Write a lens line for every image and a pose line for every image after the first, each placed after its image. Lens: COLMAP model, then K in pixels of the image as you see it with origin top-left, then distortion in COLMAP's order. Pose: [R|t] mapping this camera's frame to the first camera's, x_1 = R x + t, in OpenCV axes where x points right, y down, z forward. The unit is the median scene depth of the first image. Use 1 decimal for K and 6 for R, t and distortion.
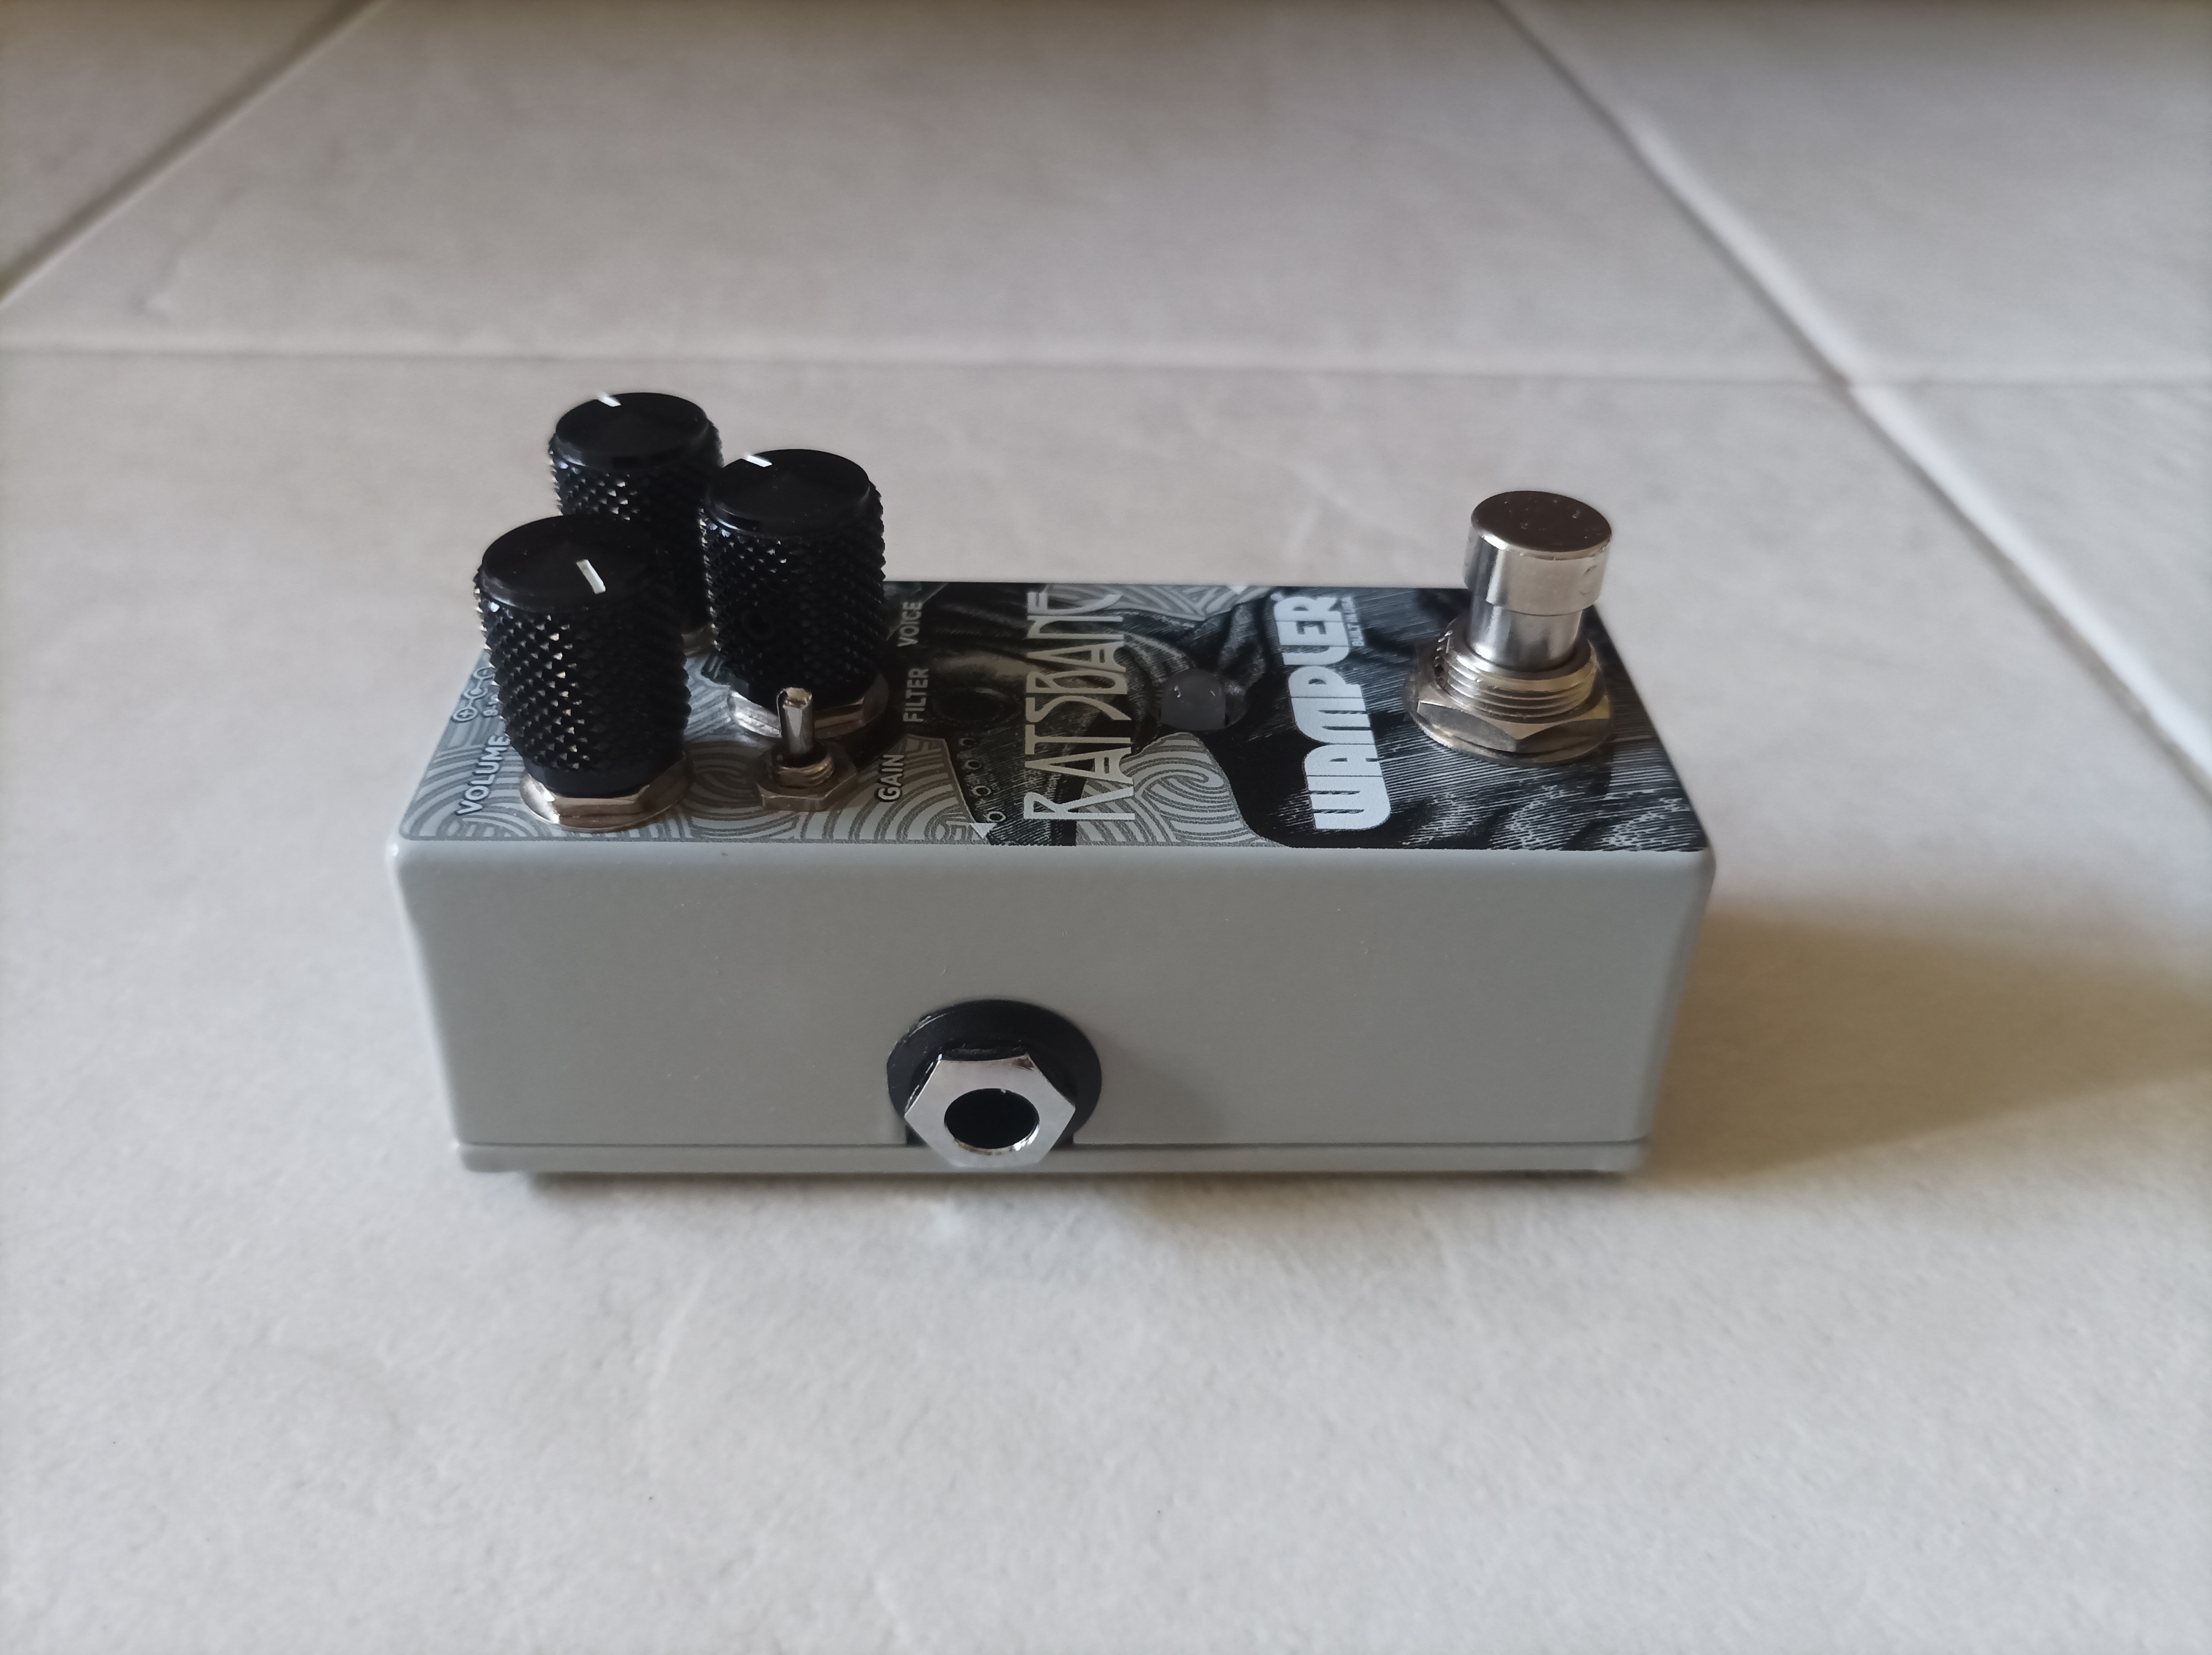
lens RADIAL K [[1758.8, 0, 1100.2], [0, 1758.8, 826.4], [0, 0, 1]] dist [-0.025445, -0.018102]
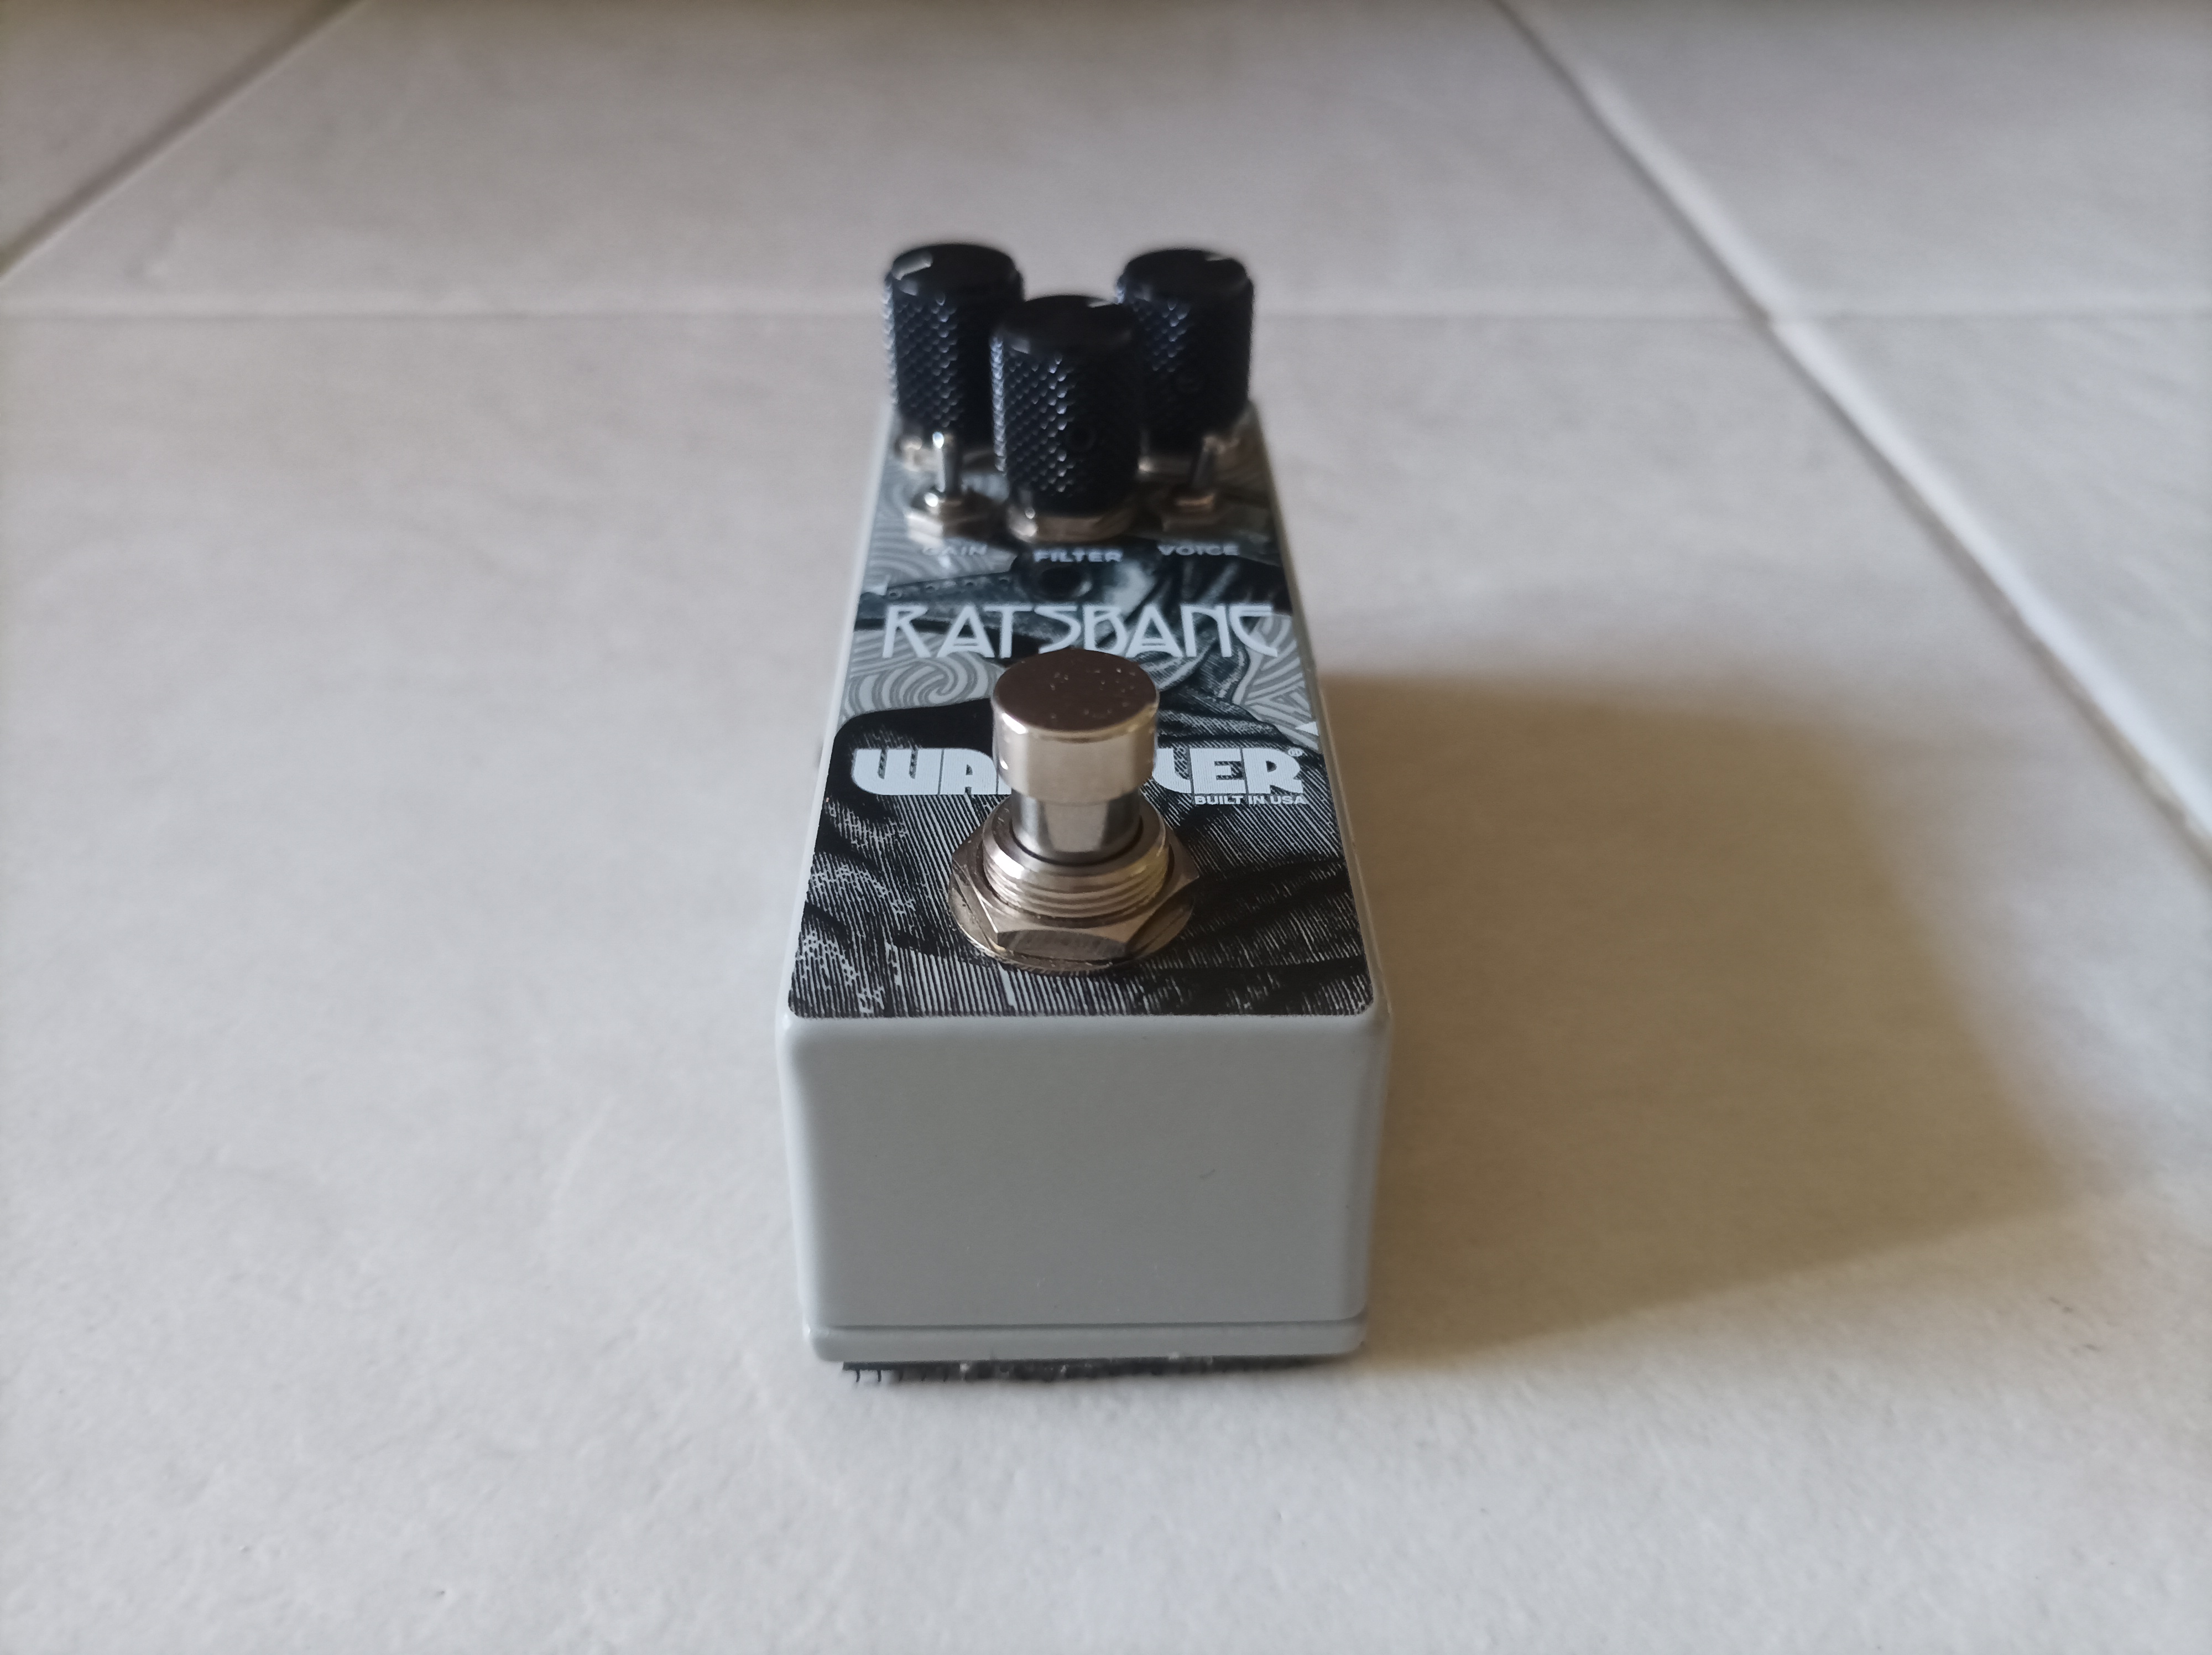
lens RADIAL K [[1758.8, 0, 1104.8], [0, 1758.8, 828.5], [0, 0, 1]] dist [-0.025445, -0.018102]
pose [[-0.002117, 0.591517, -0.806290, 0.916266], [-0.614750, 0.635169, 0.467592, -0.505919], [0.788719, 0.496656, 0.362290, 0.697368]]
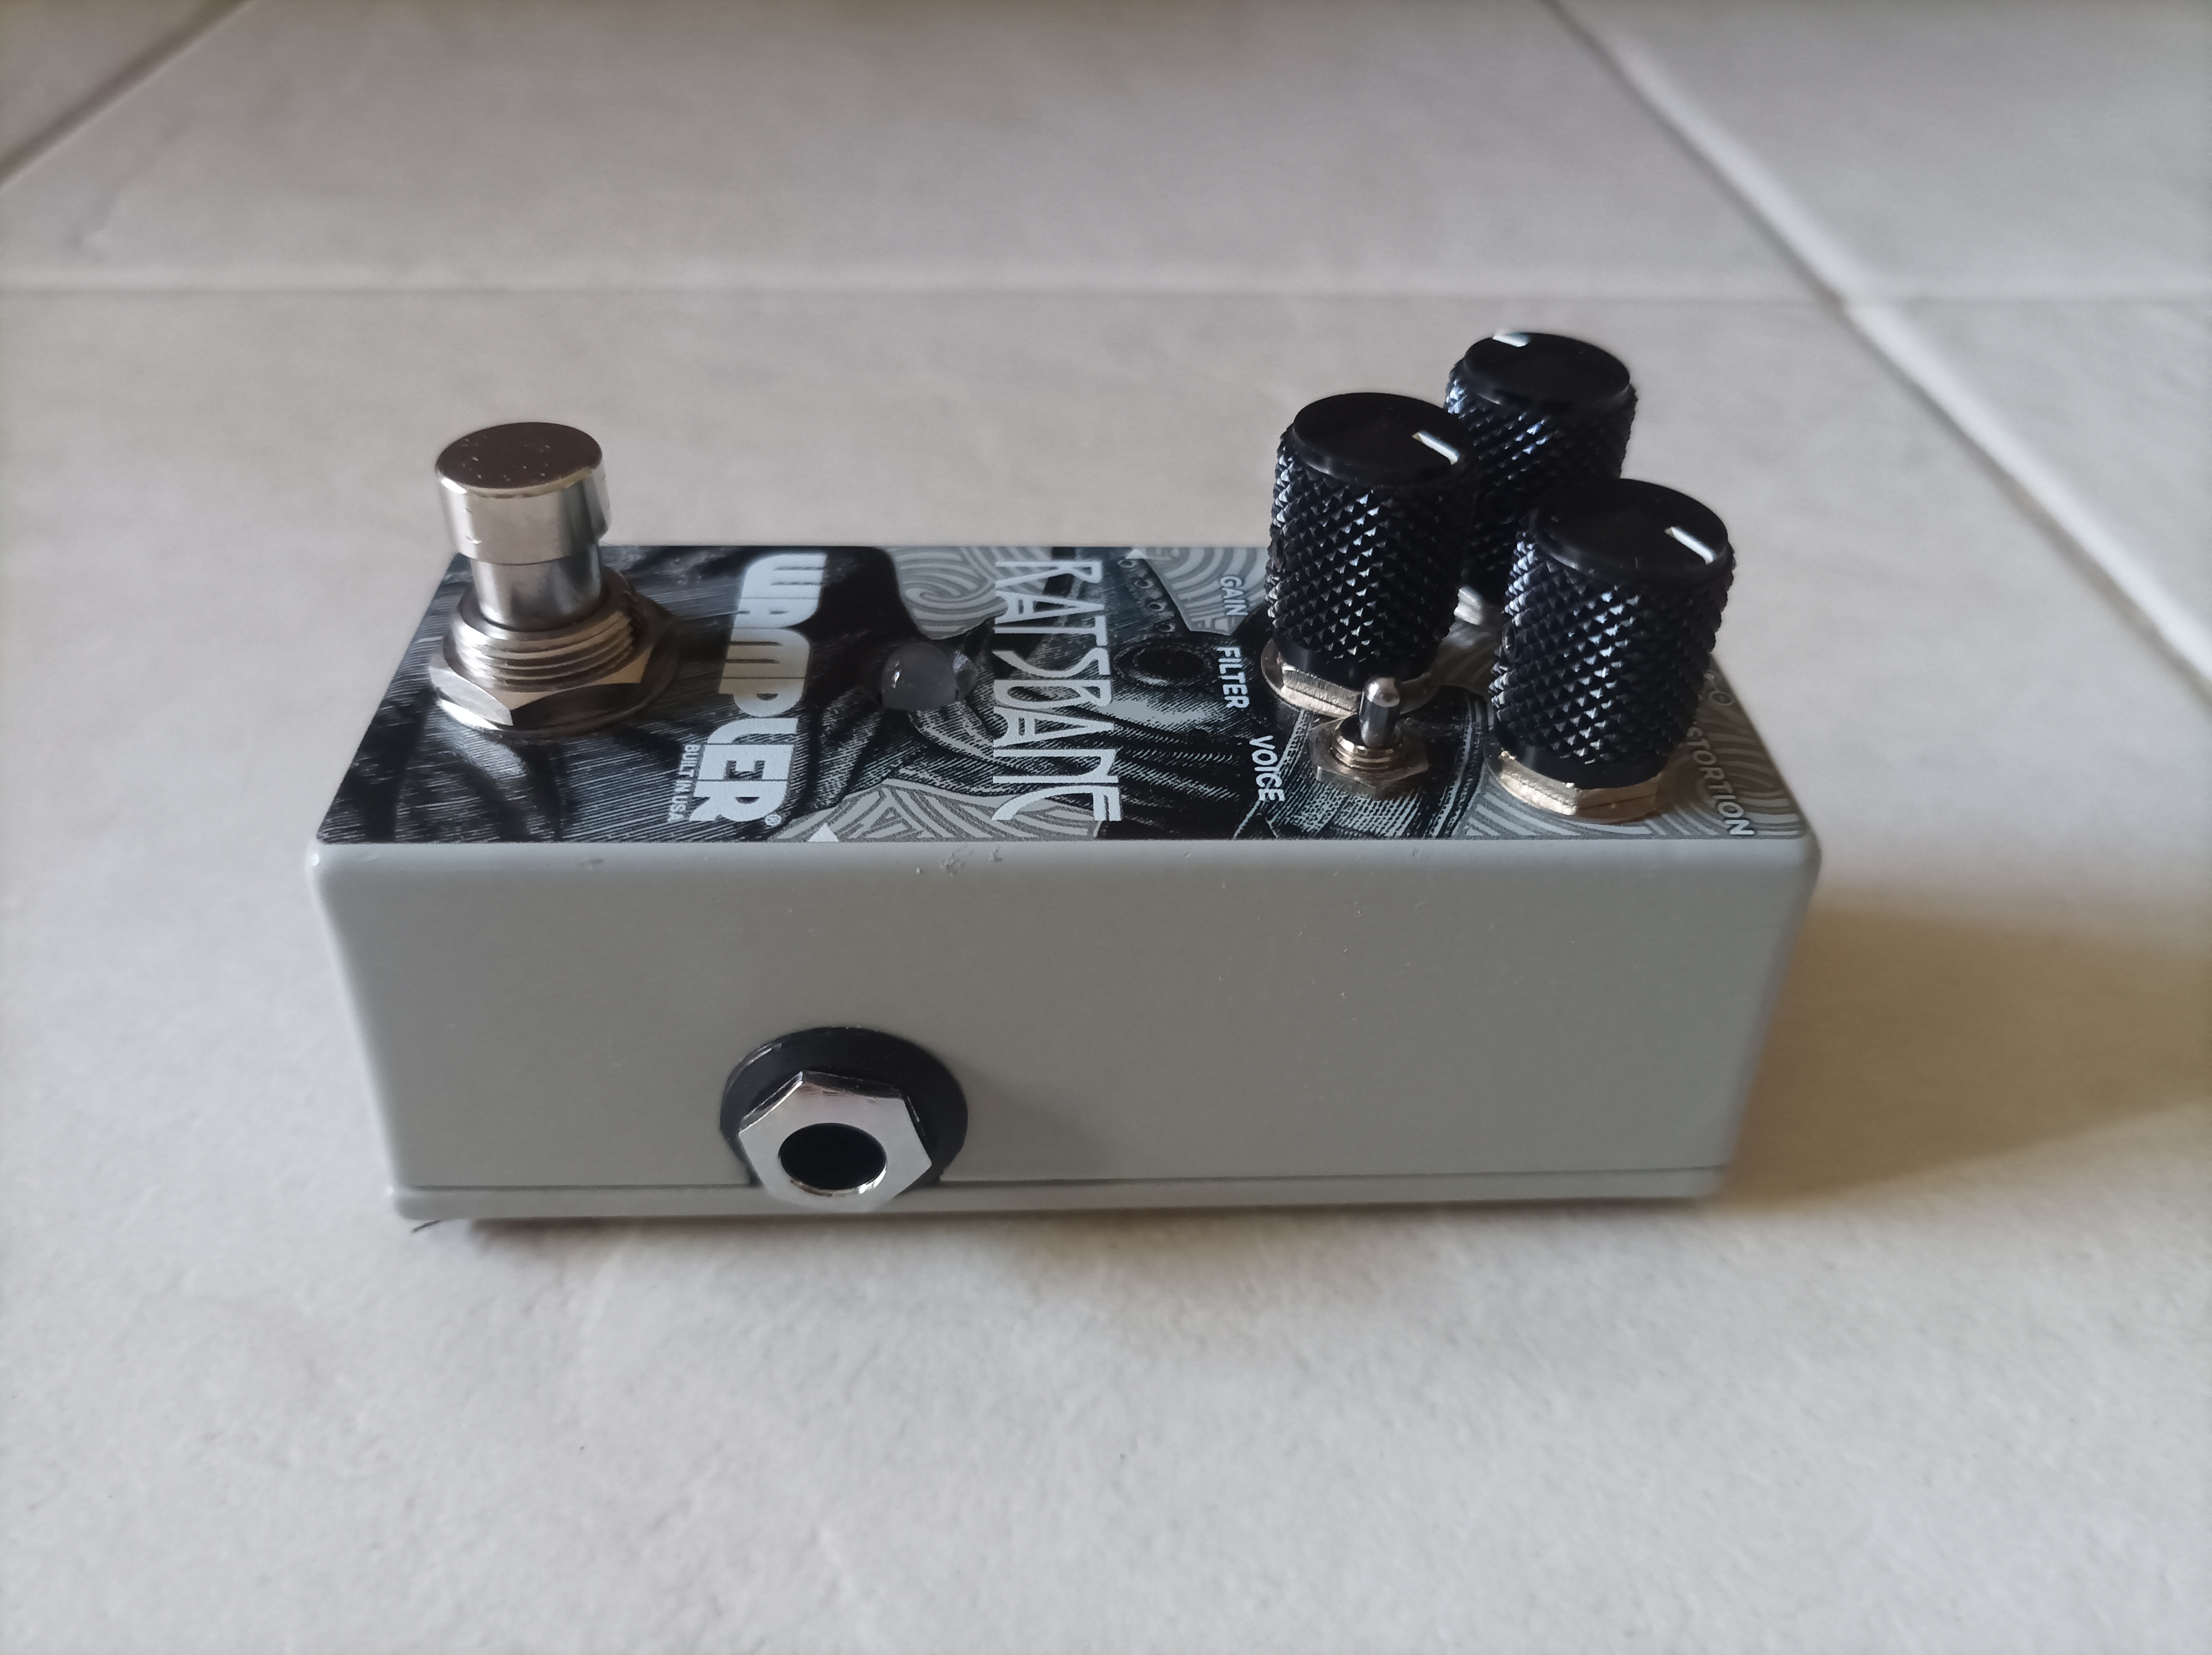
lens RADIAL K [[1758.8, 0, 1113.9], [0, 1758.8, 832.8], [0, 0, 1]] dist [-0.025445, -0.018102]
pose [[-0.997892, -0.032389, -0.056229, 0.002958], [-0.062505, 0.246964, 0.967007, -0.918739], [-0.017433, 0.968483, -0.248468, 1.309089]]
